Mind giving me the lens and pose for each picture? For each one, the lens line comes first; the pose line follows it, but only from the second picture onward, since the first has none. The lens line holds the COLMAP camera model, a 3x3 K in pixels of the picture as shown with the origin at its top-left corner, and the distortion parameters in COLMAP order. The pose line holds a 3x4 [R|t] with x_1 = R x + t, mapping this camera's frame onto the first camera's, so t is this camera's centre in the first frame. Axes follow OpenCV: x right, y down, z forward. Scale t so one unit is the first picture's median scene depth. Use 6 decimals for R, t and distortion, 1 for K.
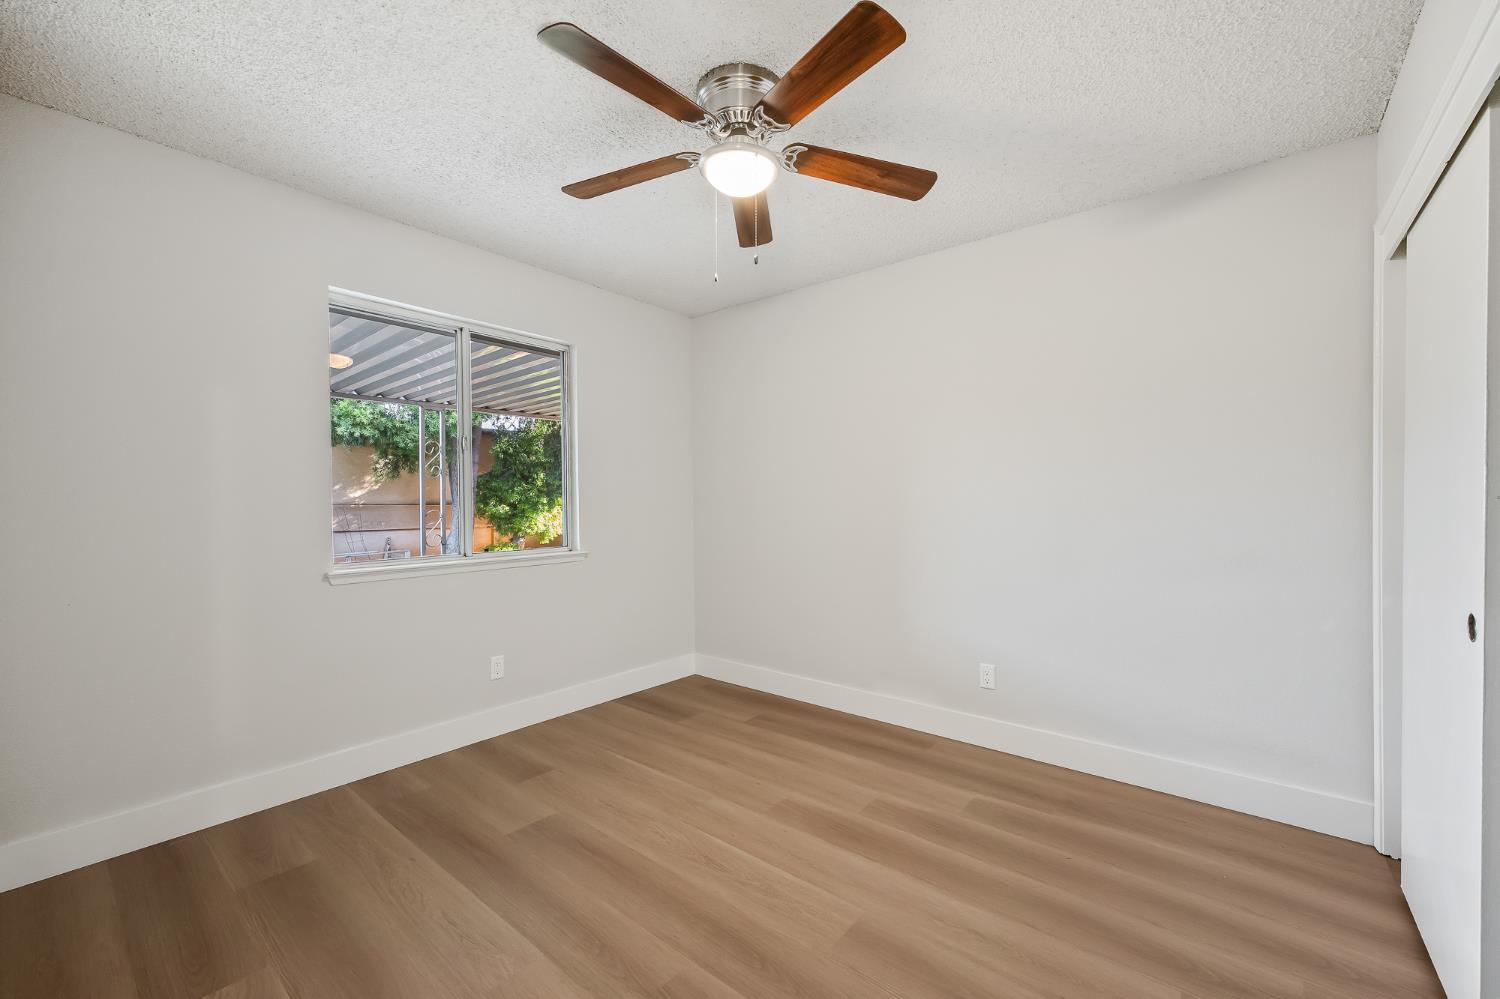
lens RADIAL K [[608.3, 0, 757.6], [0, 608.3, 502.9], [0, 0, 1]] dist [0.000763, 0.000917]
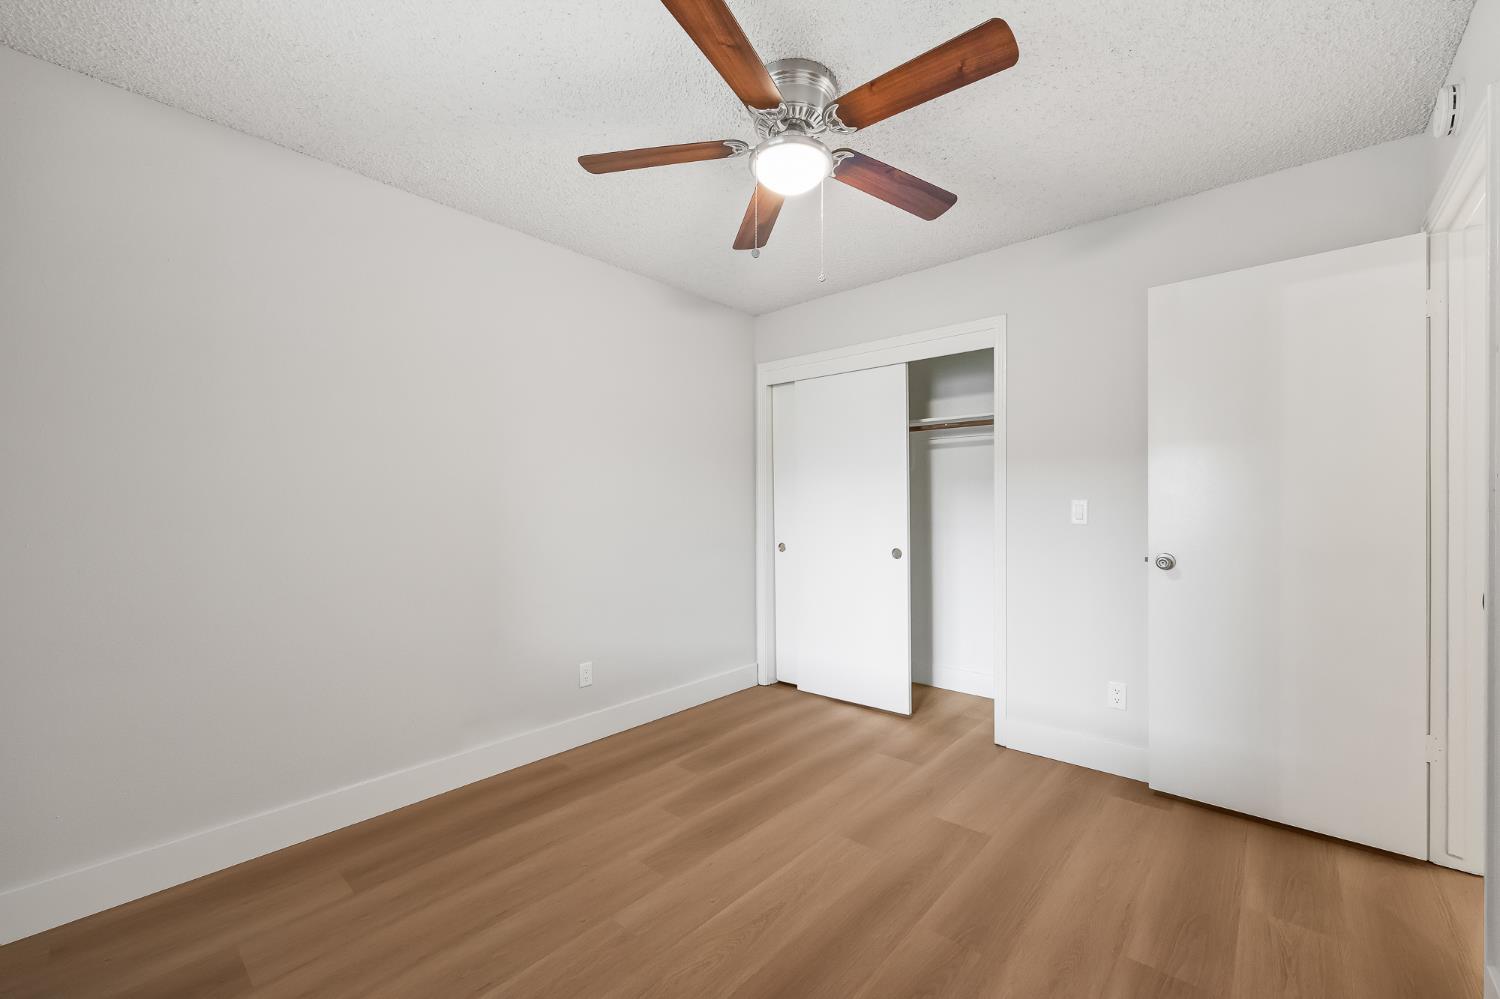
lens RADIAL K [[608.3, 0, 759.0], [0, 608.3, 501.5], [0, 0, 1]] dist [0.000763, 0.000917]
pose [[0.017654, 0.012846, 0.999762, -0.762747], [0.005174, 0.999903, -0.012939, 0.005797], [-0.999831, 0.005402, 0.017586, 0.792016]]
